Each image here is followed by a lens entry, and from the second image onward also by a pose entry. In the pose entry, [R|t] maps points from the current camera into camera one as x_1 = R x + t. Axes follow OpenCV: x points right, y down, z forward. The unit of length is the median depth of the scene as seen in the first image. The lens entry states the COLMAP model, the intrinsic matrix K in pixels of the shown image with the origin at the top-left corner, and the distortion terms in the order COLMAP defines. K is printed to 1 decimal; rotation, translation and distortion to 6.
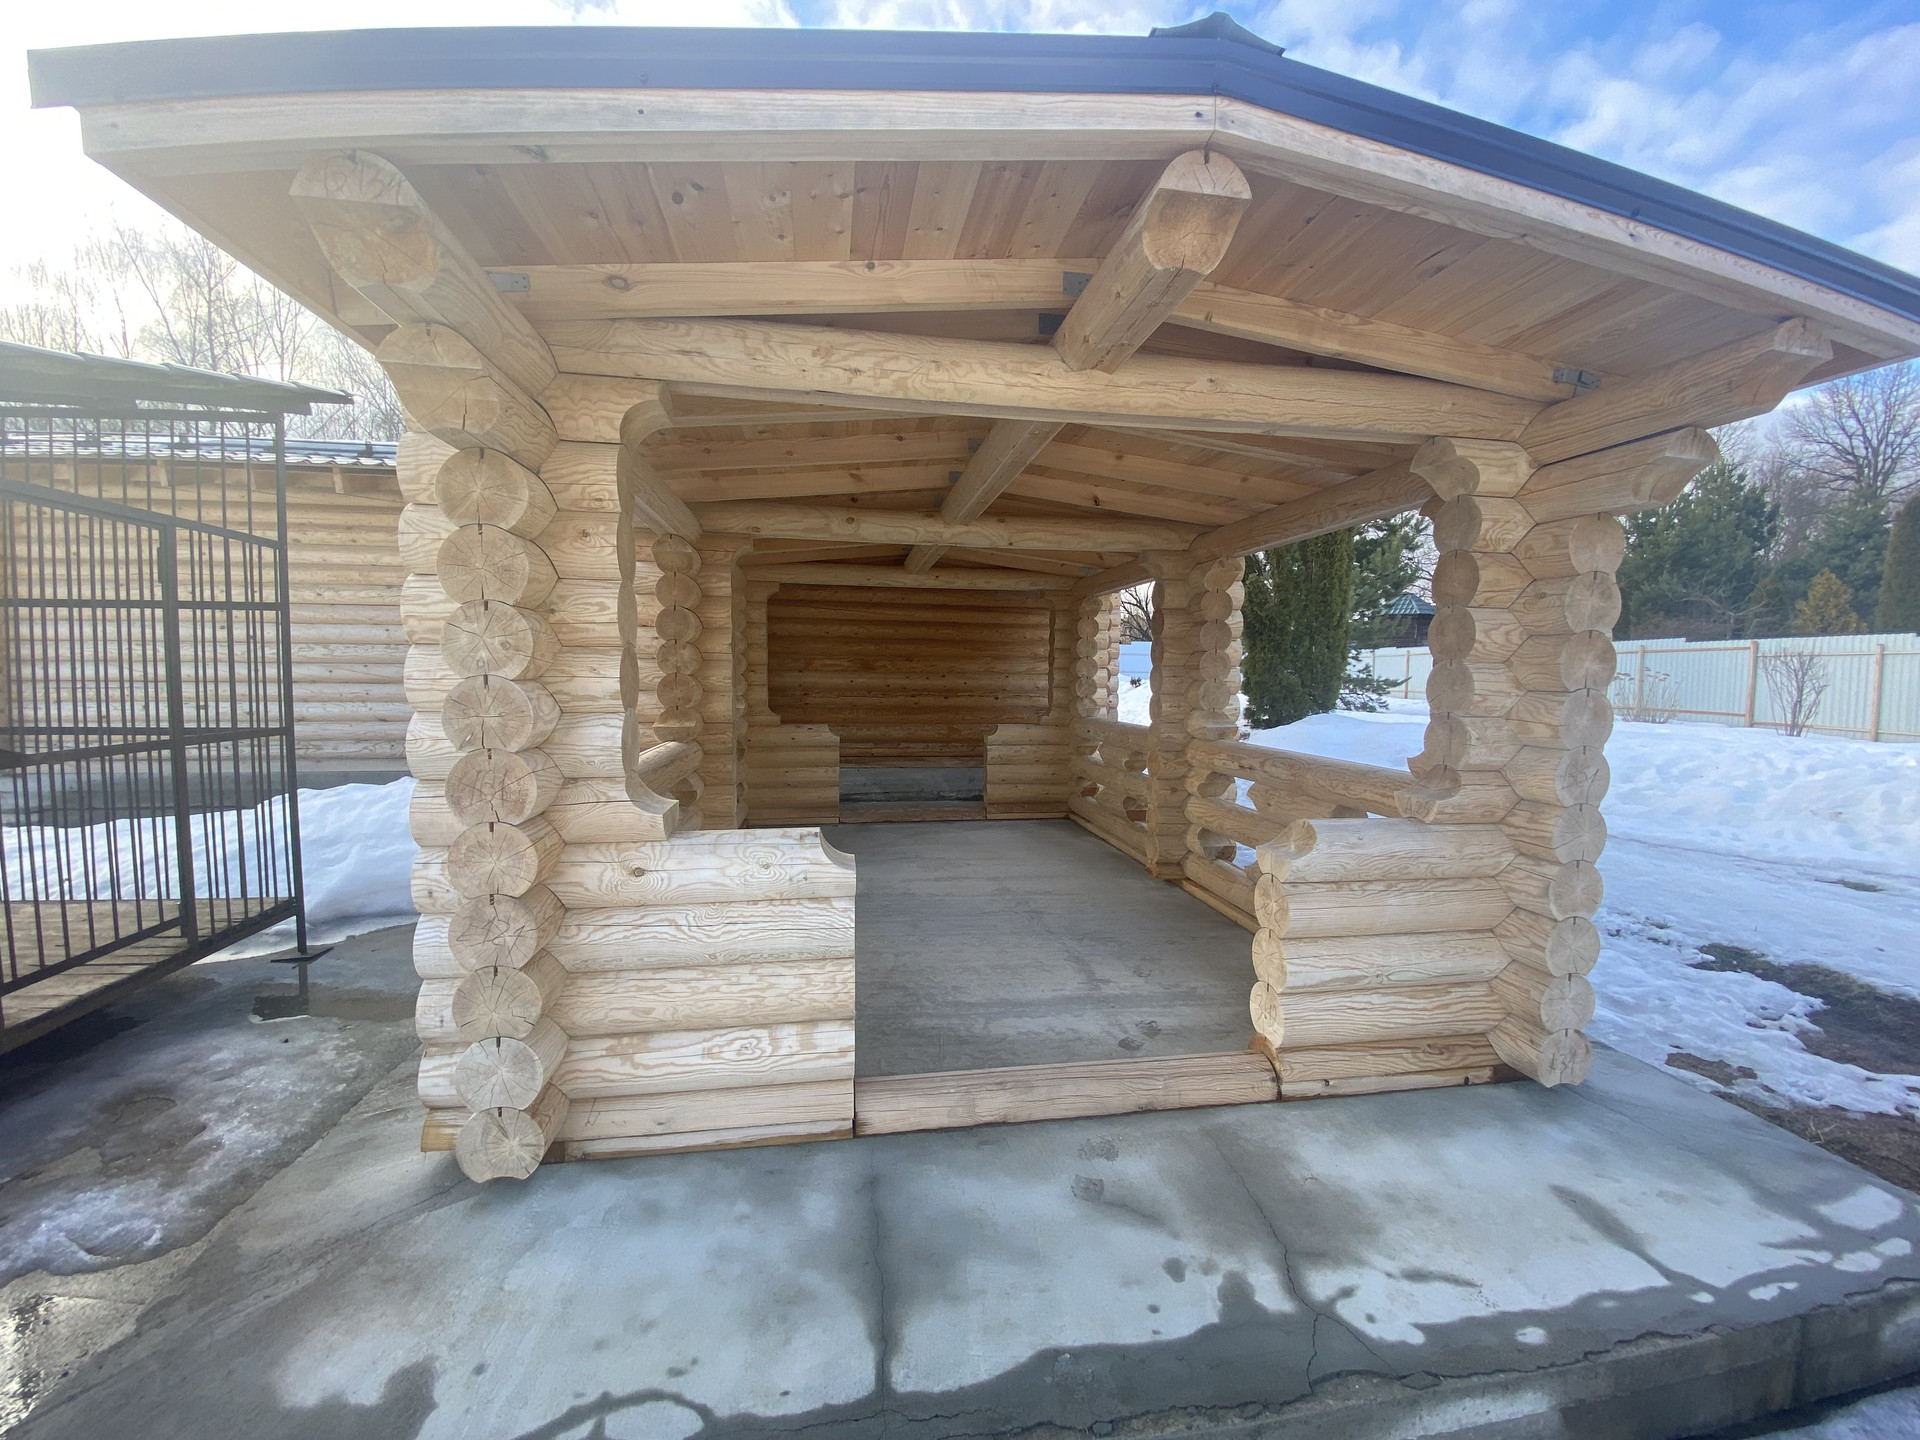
lens RADIAL K [[785.4, 0, 960.0], [0, 785.4, 720.0], [0, 0, 1]] dist [0.001890, -0.014929]
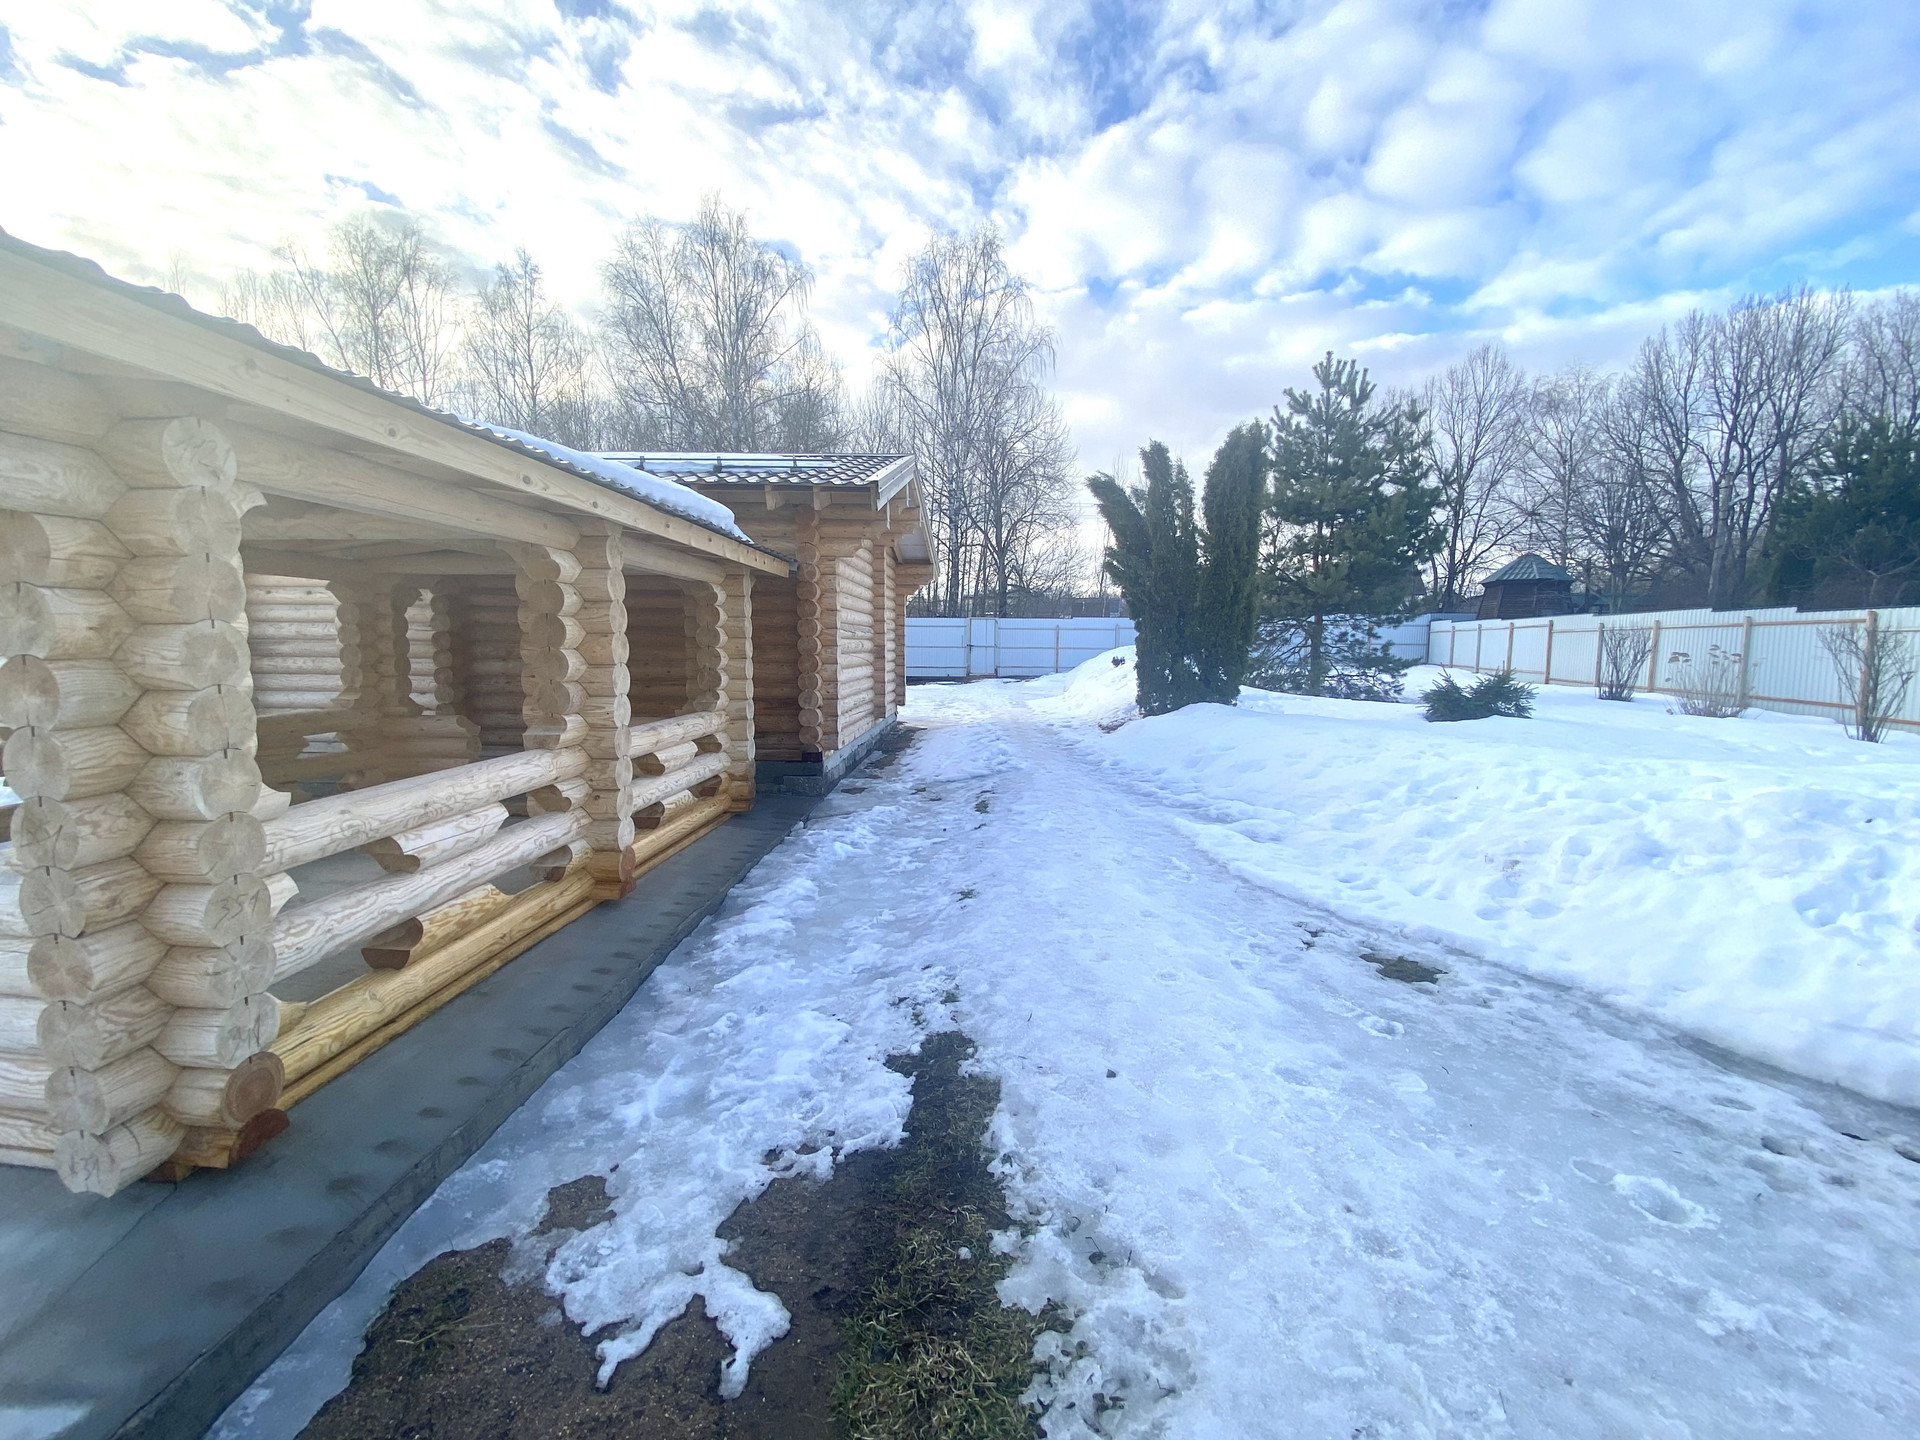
lens RADIAL K [[779.3, 0, 960.0], [0, 779.3, 720.0], [0, 0, 1]] dist [0.000614, -0.015057]
pose [[0.979292, 0.014808, -0.201909, 1.160461], [-0.007846, 0.999348, 0.035239, -0.050018], [0.202299, -0.032925, 0.978770, 0.259457]]
